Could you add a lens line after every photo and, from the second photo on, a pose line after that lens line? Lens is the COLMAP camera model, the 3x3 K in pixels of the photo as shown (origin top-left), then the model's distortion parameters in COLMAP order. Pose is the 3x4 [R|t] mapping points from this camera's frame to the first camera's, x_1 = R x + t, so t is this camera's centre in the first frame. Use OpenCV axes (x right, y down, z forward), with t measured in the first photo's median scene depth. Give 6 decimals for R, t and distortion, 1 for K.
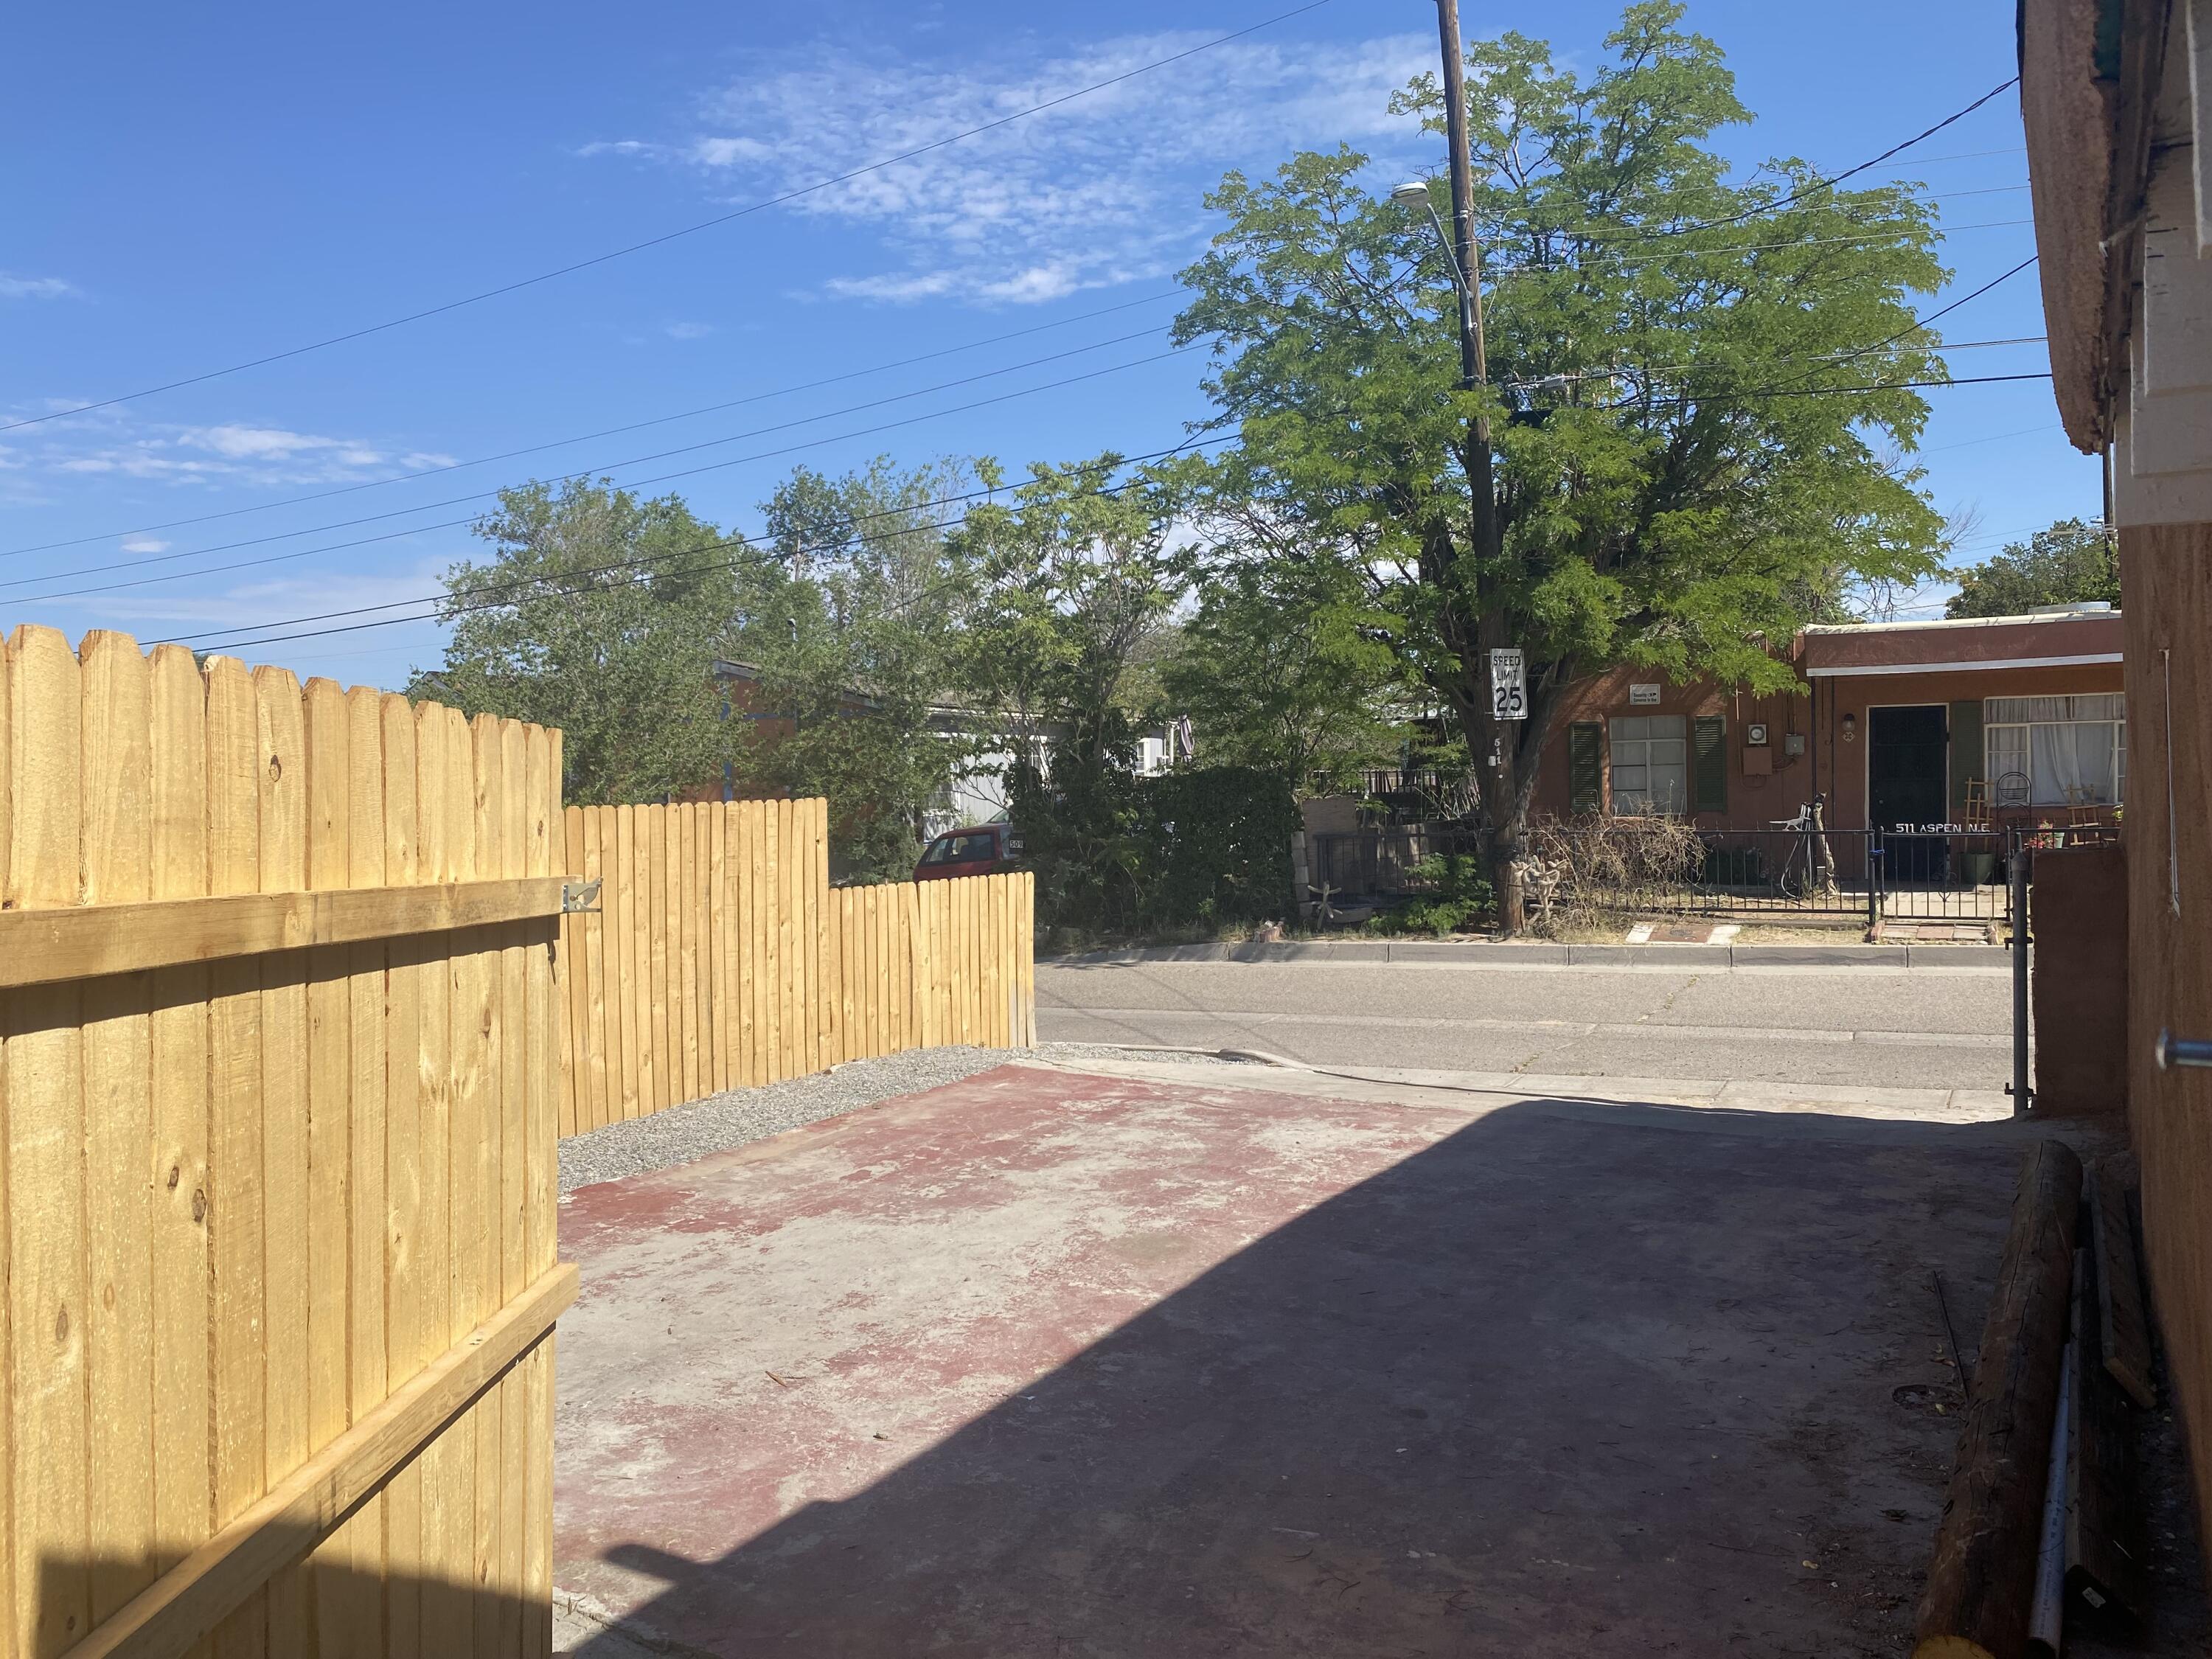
lens RADIAL K [[1696.4, 0, 1066.9], [0, 1696.4, 828.9], [0, 0, 1]] dist [0.060224, -0.054167]
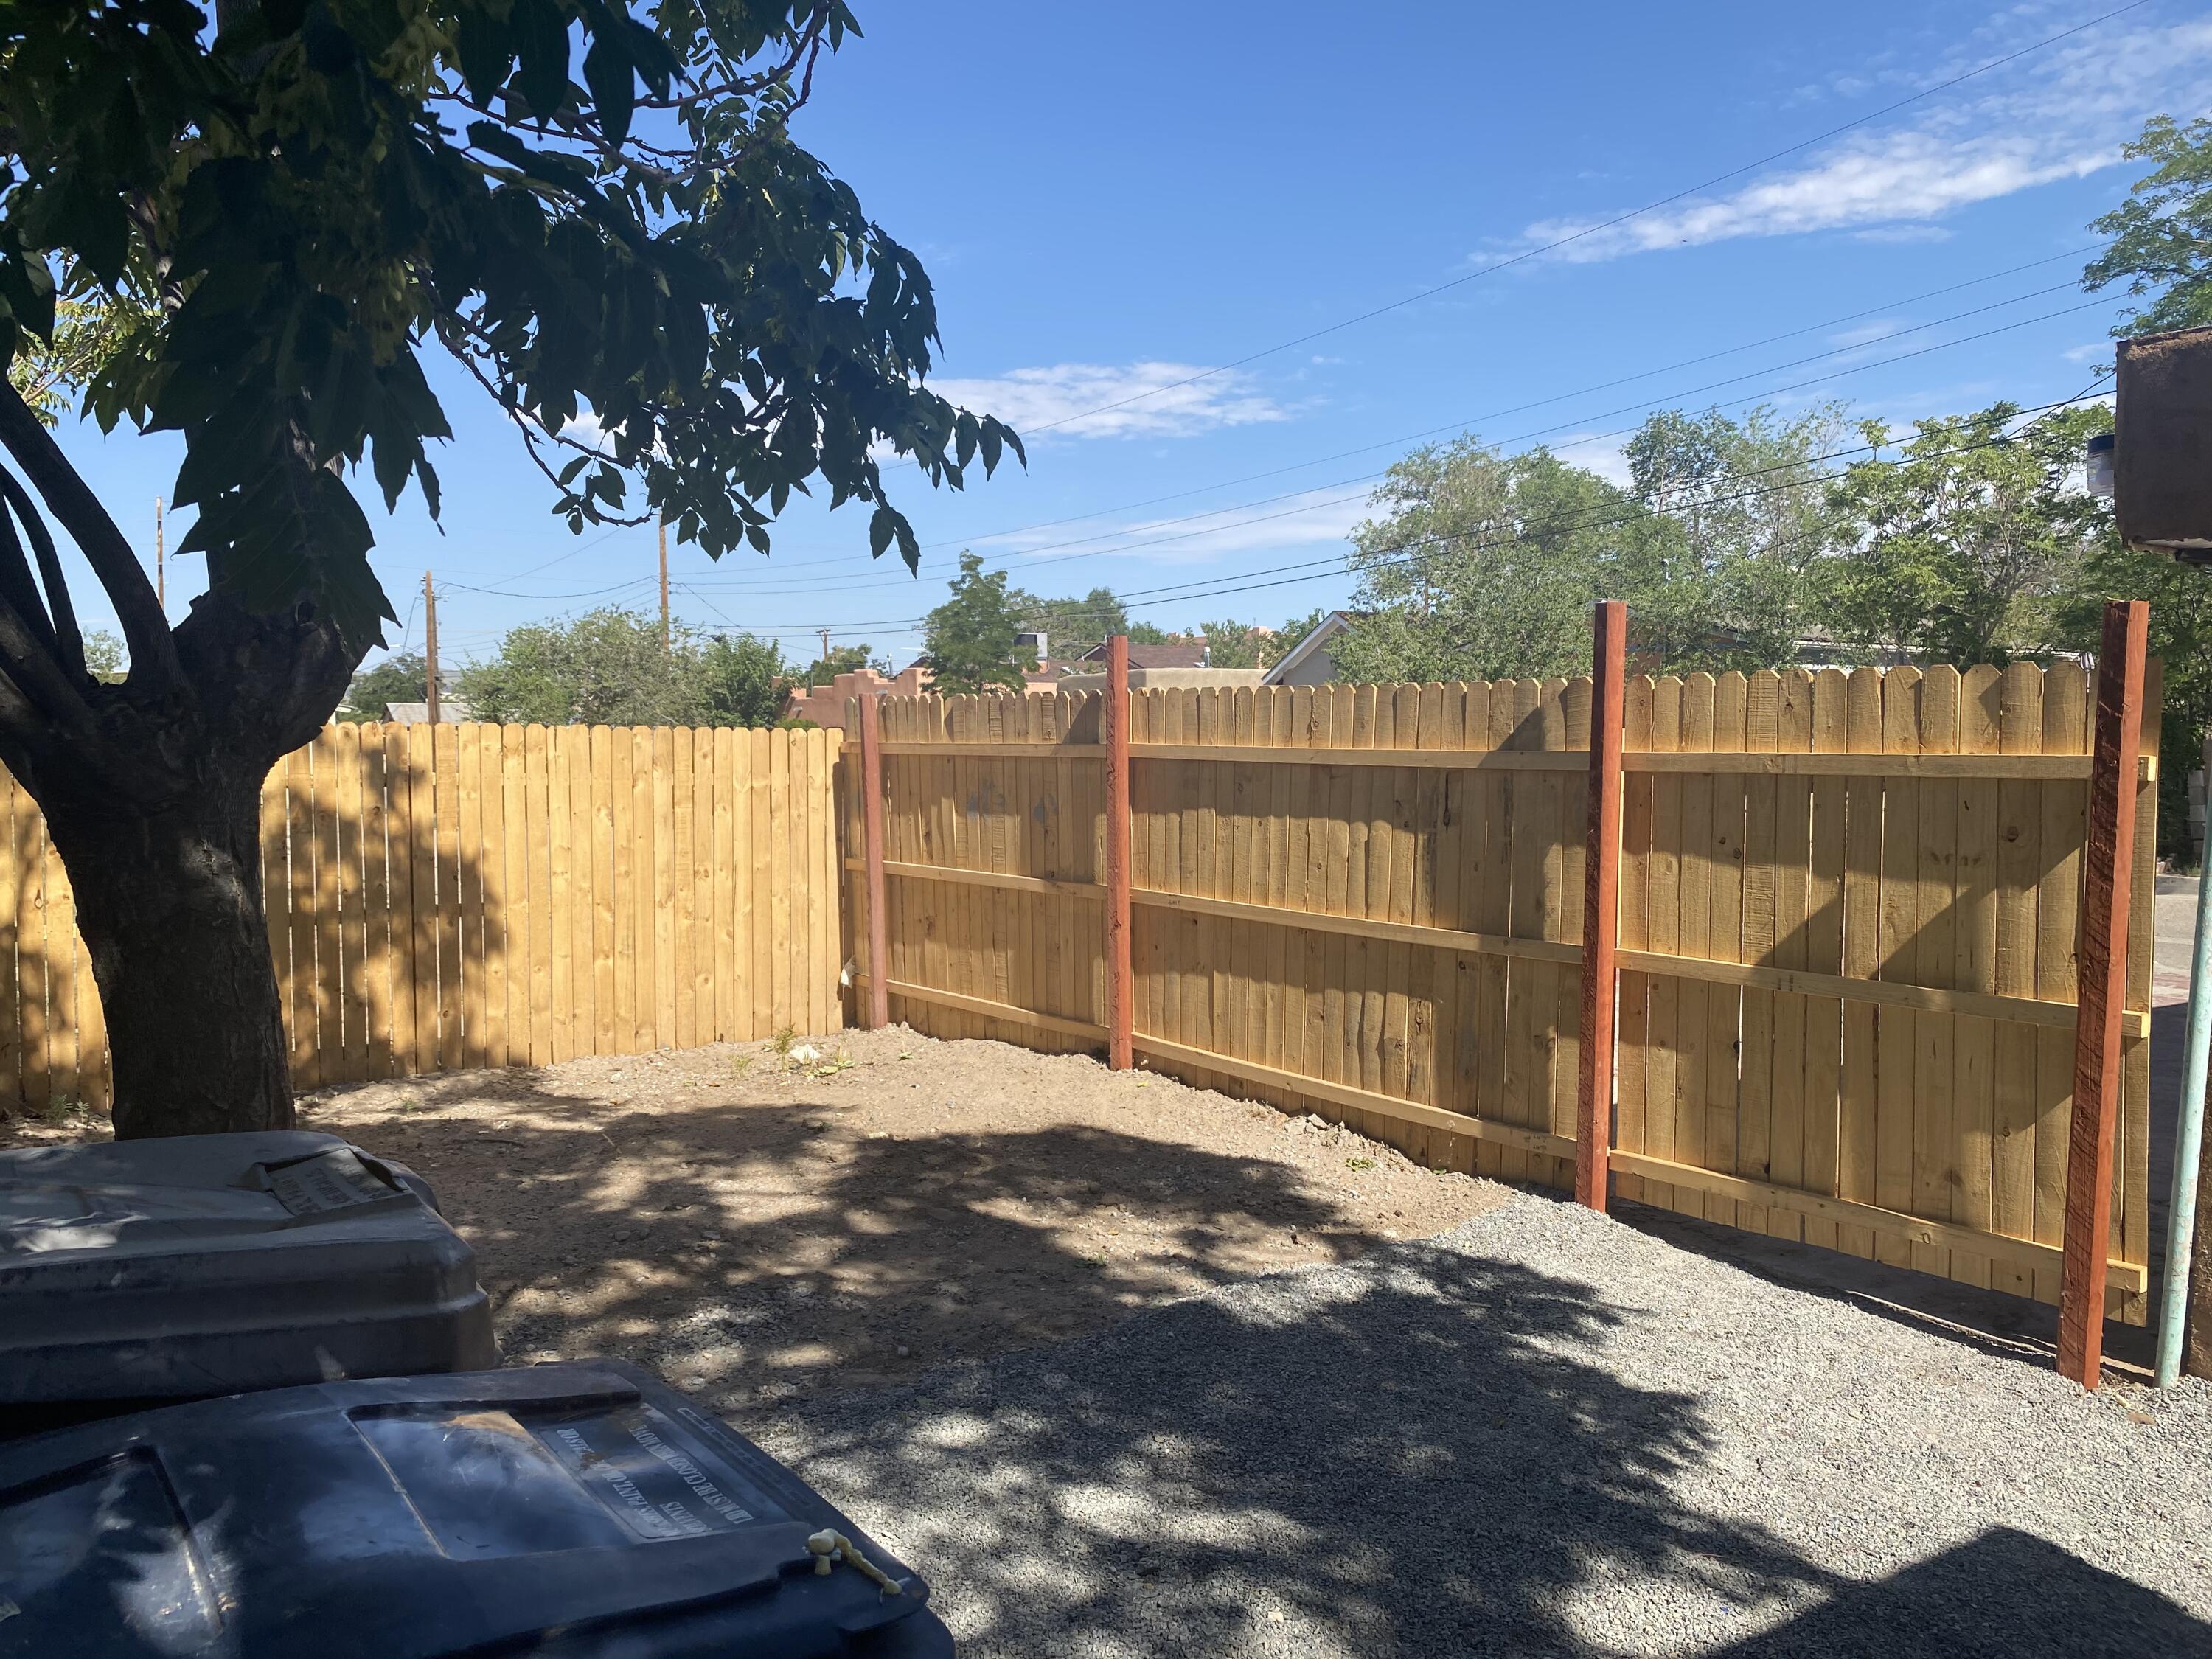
lens RADIAL K [[1696.4, 0, 1066.9], [0, 1696.4, 828.9], [0, 0, 1]] dist [0.060224, -0.054167]
pose [[0.891212, 0.052382, -0.450552, 0.000096], [-0.031303, 0.998044, 0.054117, 0.003101], [0.452506, -0.034126, 0.891108, -0.230684]]
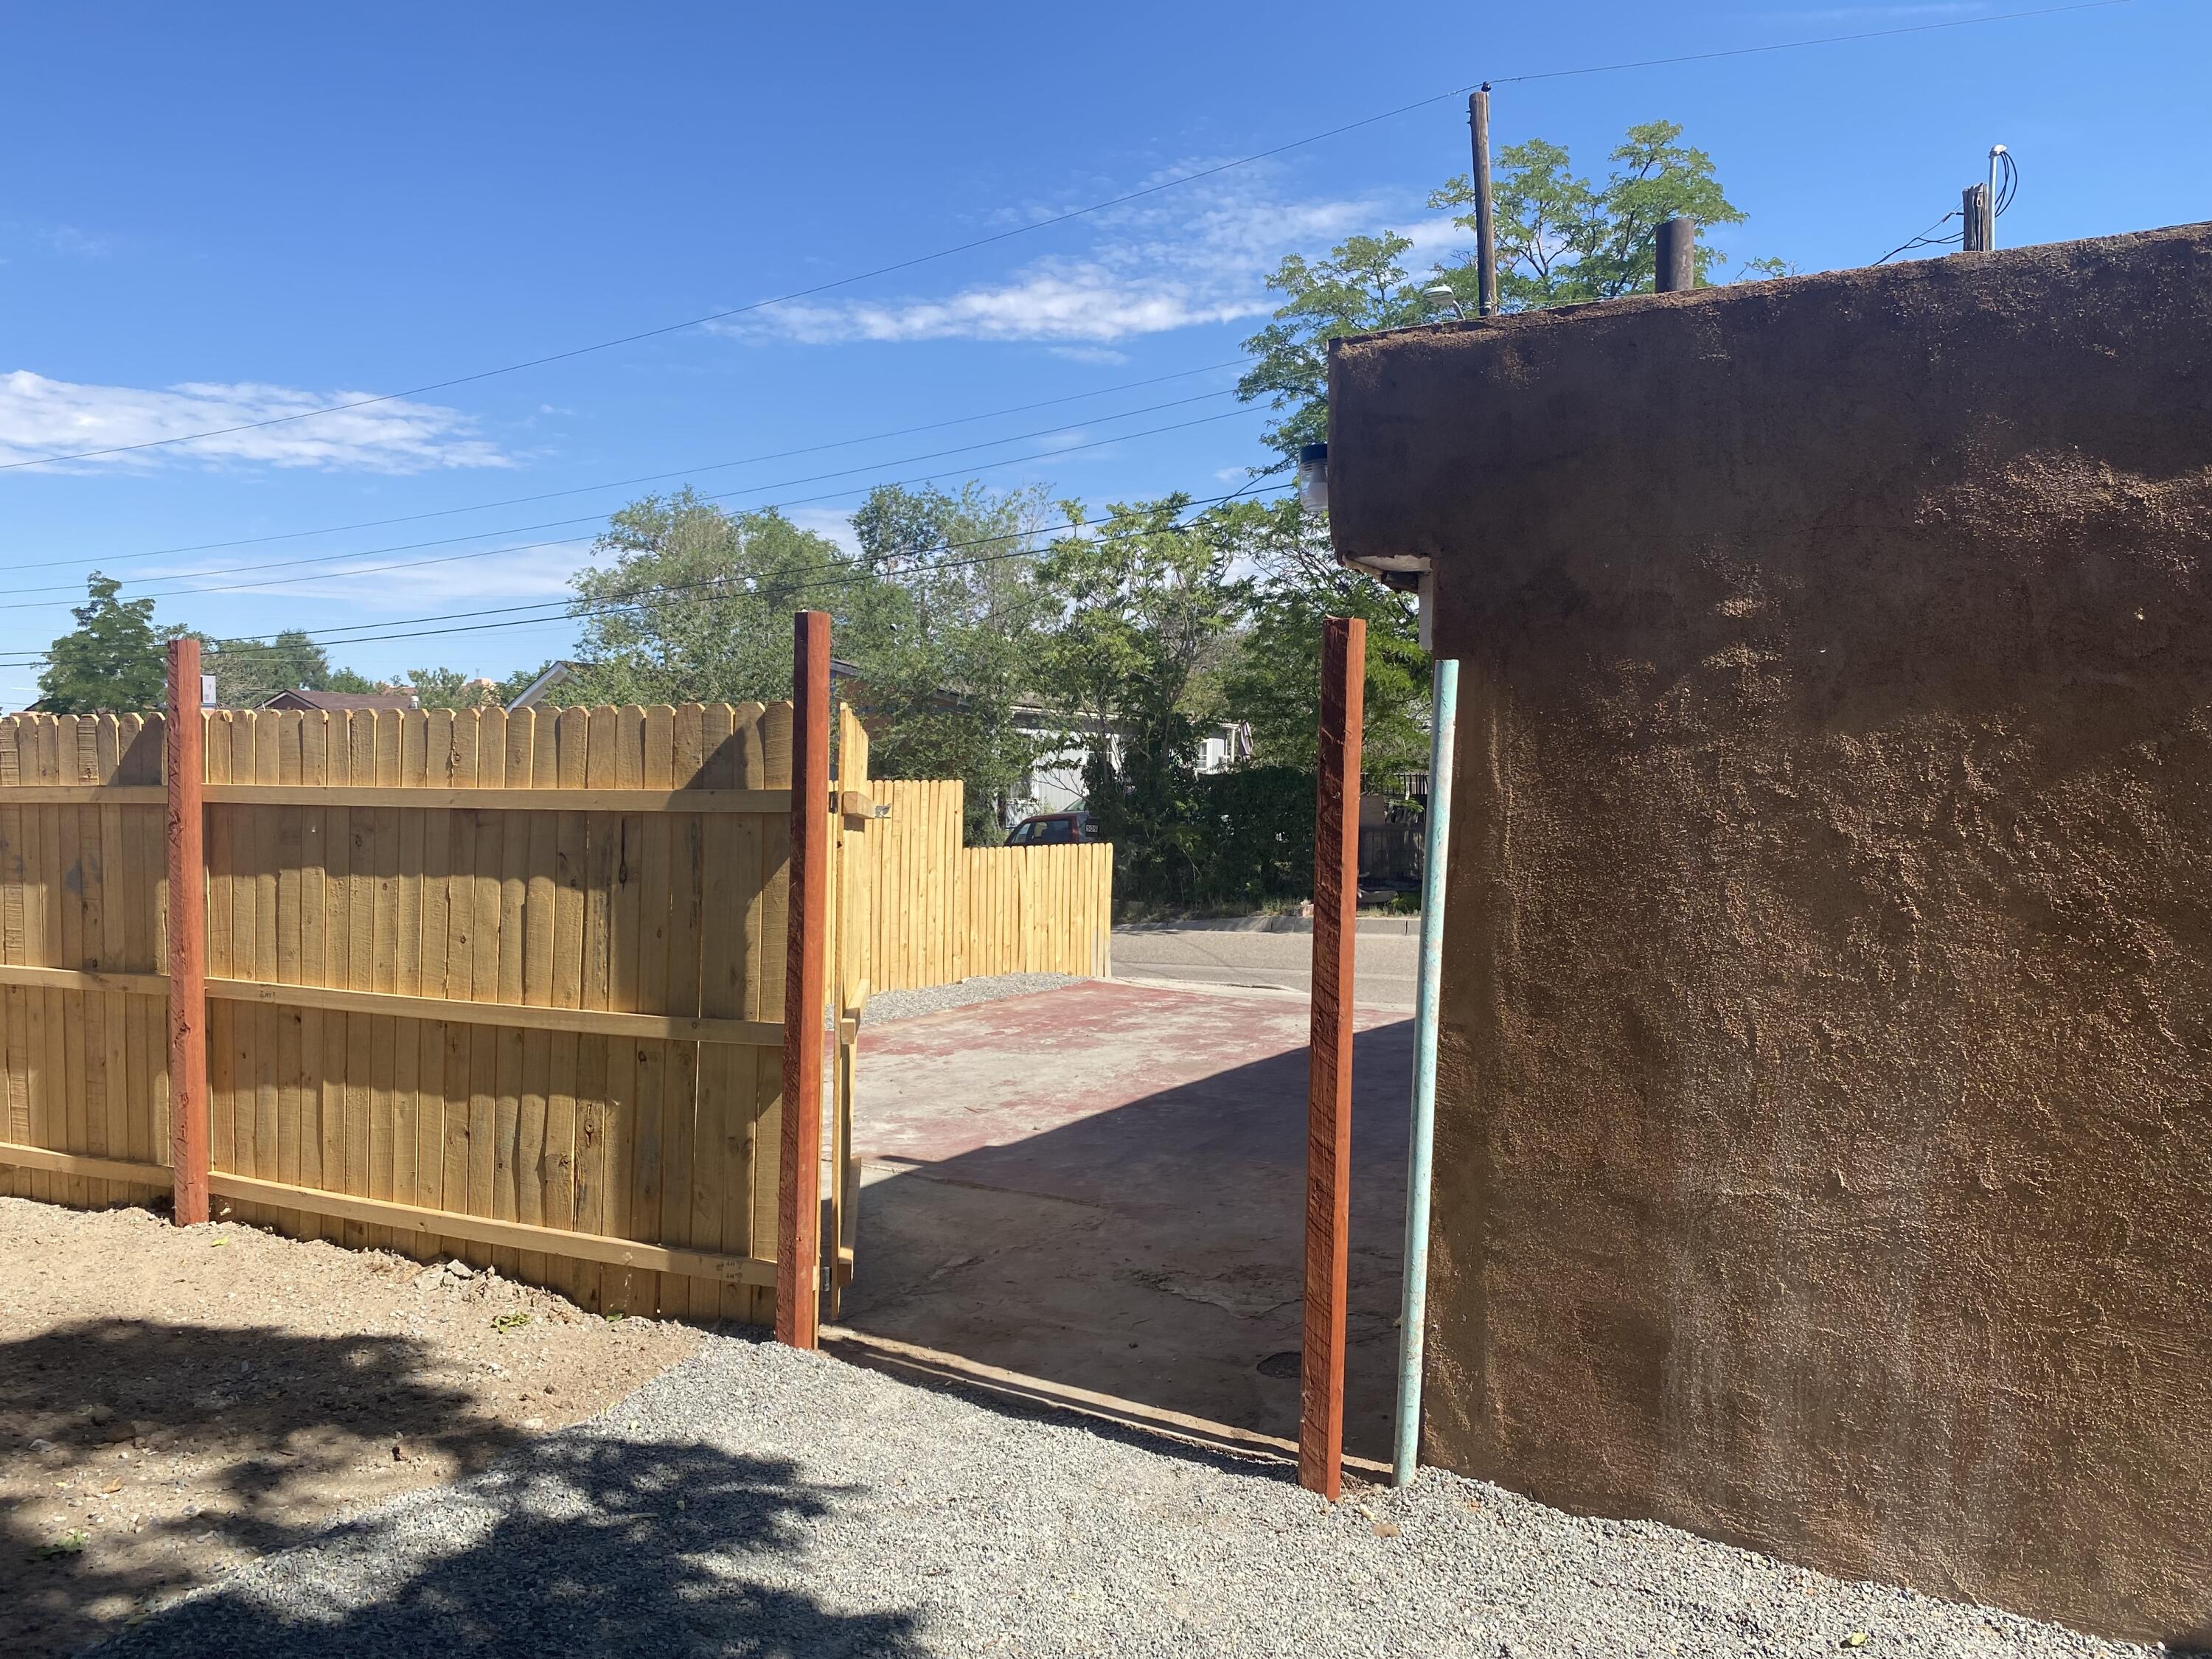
lens RADIAL K [[1710.0, 0, 1109.5], [0, 1710.0, 813.0], [0, 0, 1]] dist [0.001974, 0.002594]
pose [[0.999572, 0.026702, -0.011984, -0.003989], [-0.026795, 0.999611, -0.007711, 0.007150], [0.011773, 0.008029, 0.999898, -0.169522]]
